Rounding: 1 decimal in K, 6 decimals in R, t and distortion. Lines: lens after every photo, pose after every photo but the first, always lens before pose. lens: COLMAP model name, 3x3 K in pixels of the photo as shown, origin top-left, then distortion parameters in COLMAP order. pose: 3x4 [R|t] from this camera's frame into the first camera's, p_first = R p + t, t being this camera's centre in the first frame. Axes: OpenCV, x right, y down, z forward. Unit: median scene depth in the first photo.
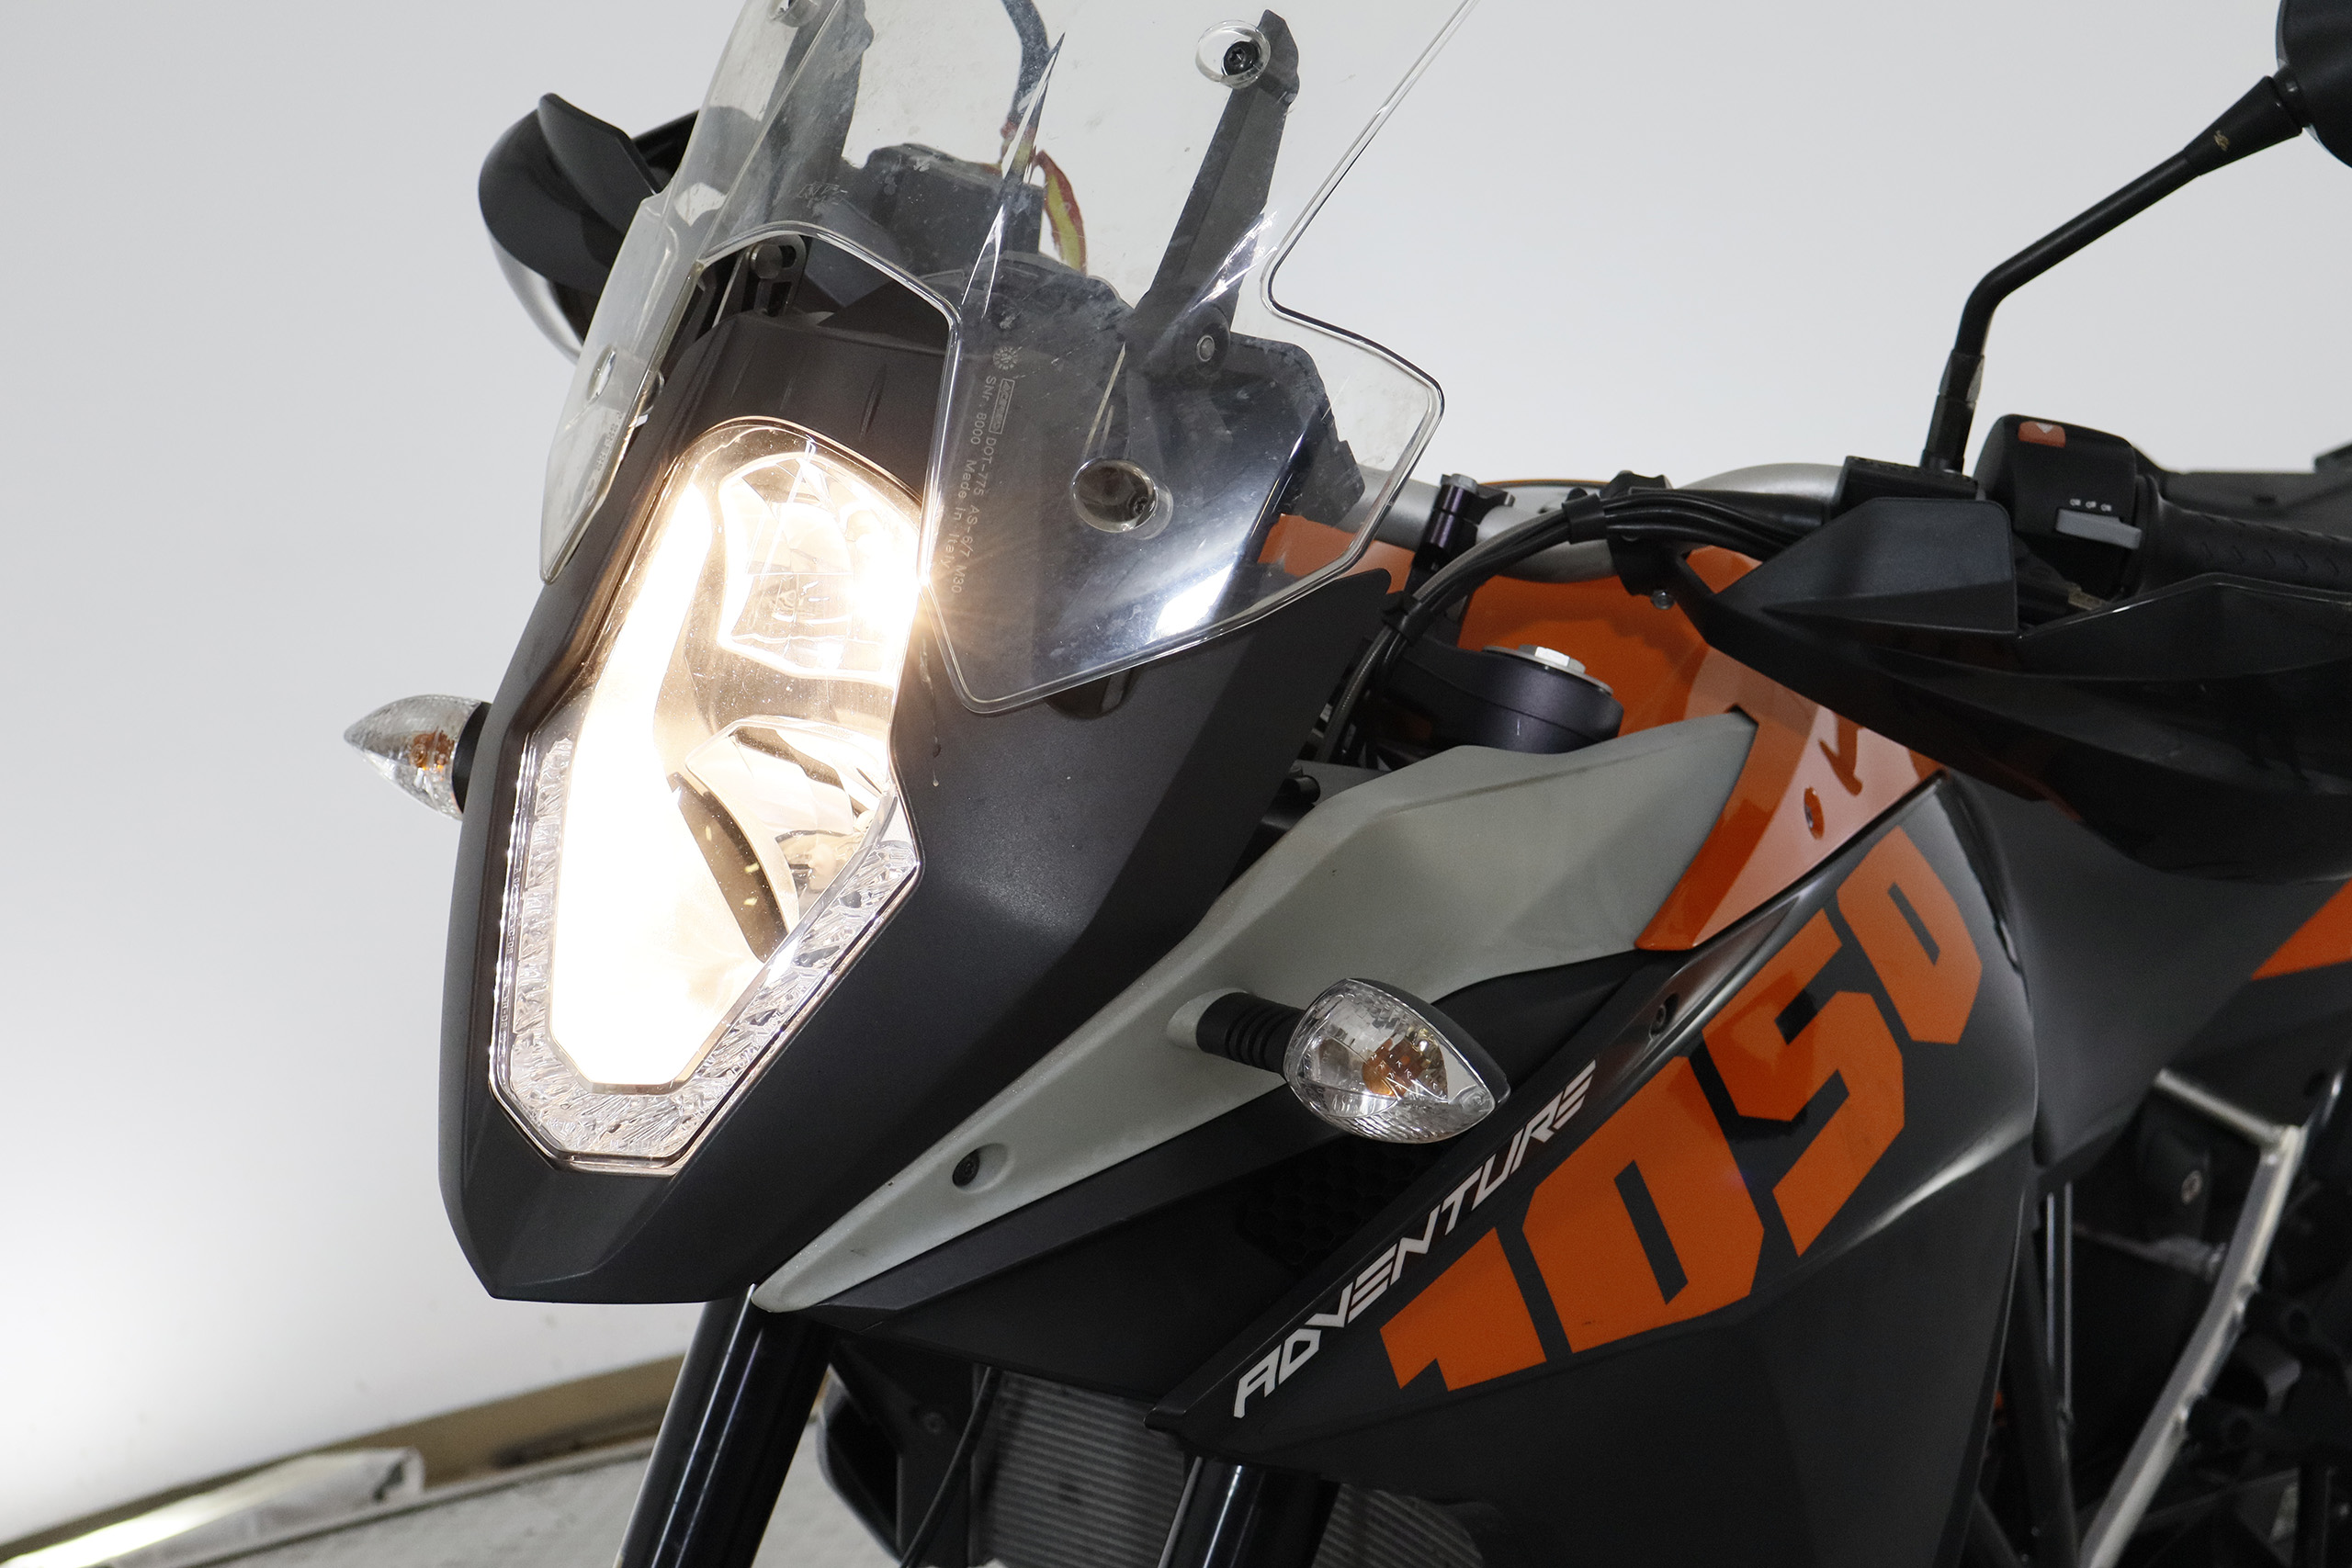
lens RADIAL K [[3398.2, 0, 1197.5], [0, 3398.2, 779.4], [0, 0, 1]] dist [0.004620, 0.000000]
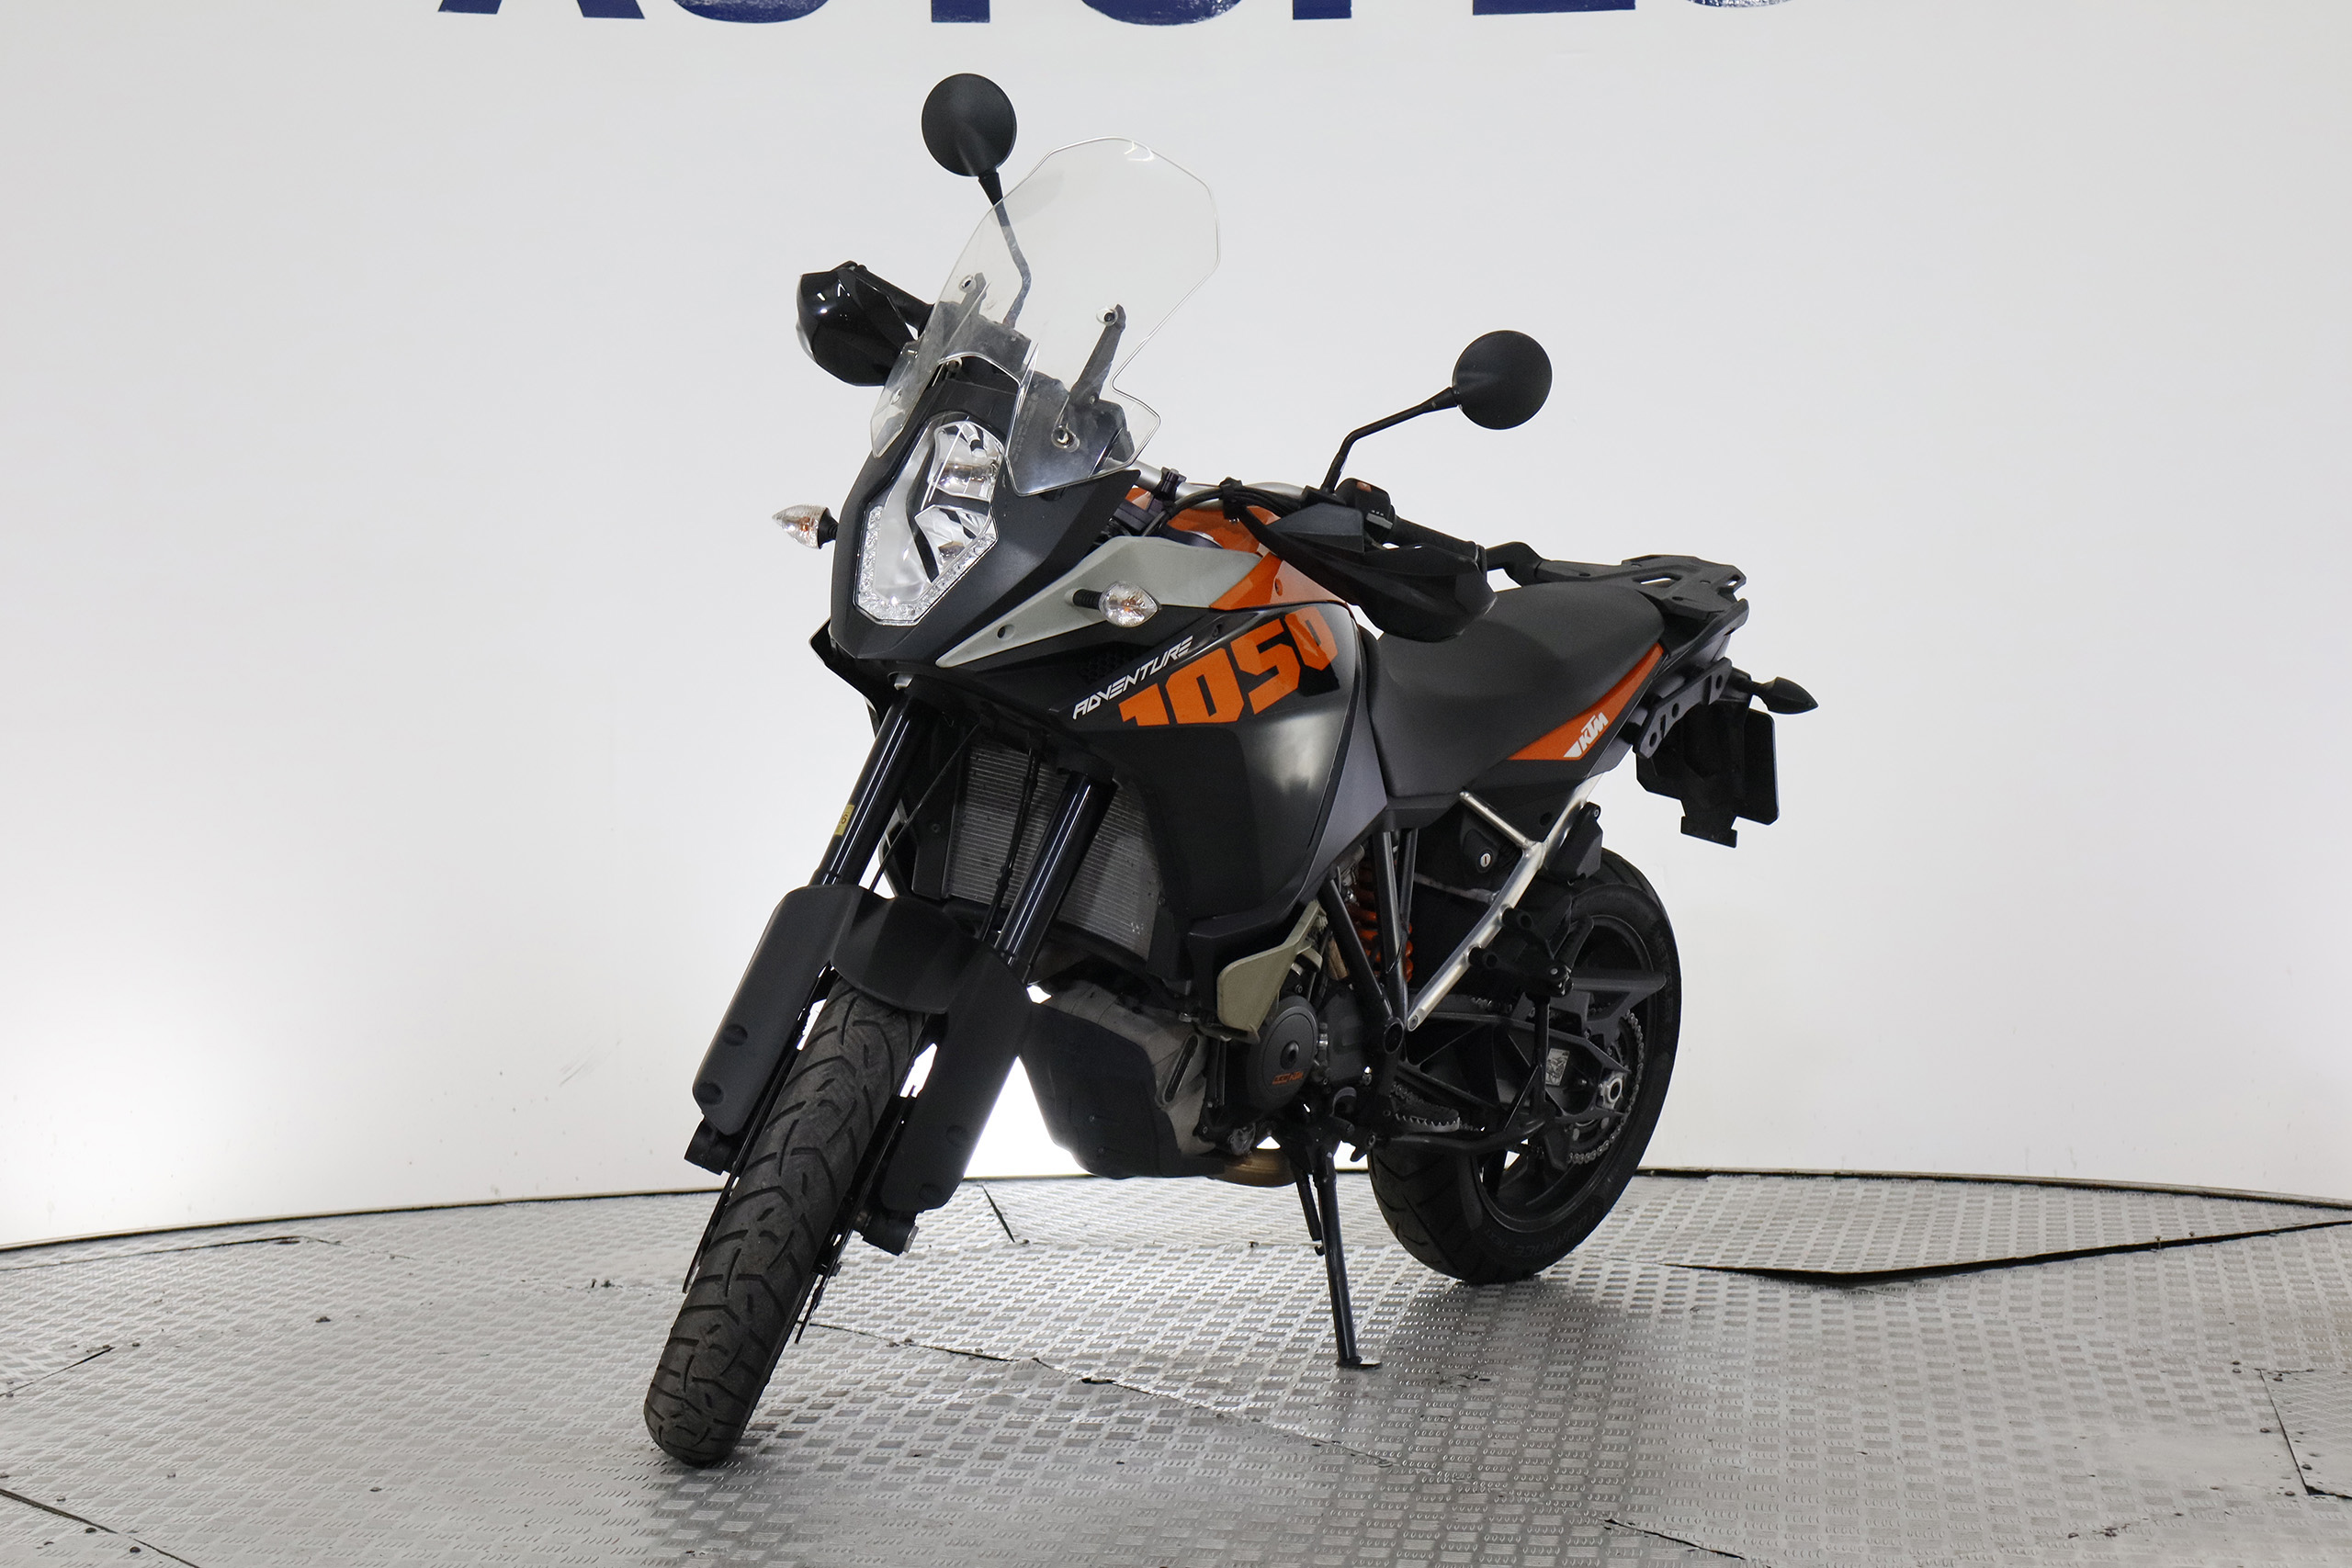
lens RADIAL K [[4969.9, 0, 1171.1], [0, 4969.9, 774.4], [0, 0, 1]] dist [0.085295, 0.000000]
pose [[0.994333, 0.086901, 0.061236, -0.178743], [-0.079892, 0.990841, -0.108865, 0.729432], [-0.070135, 0.103356, 0.992169, -3.650640]]
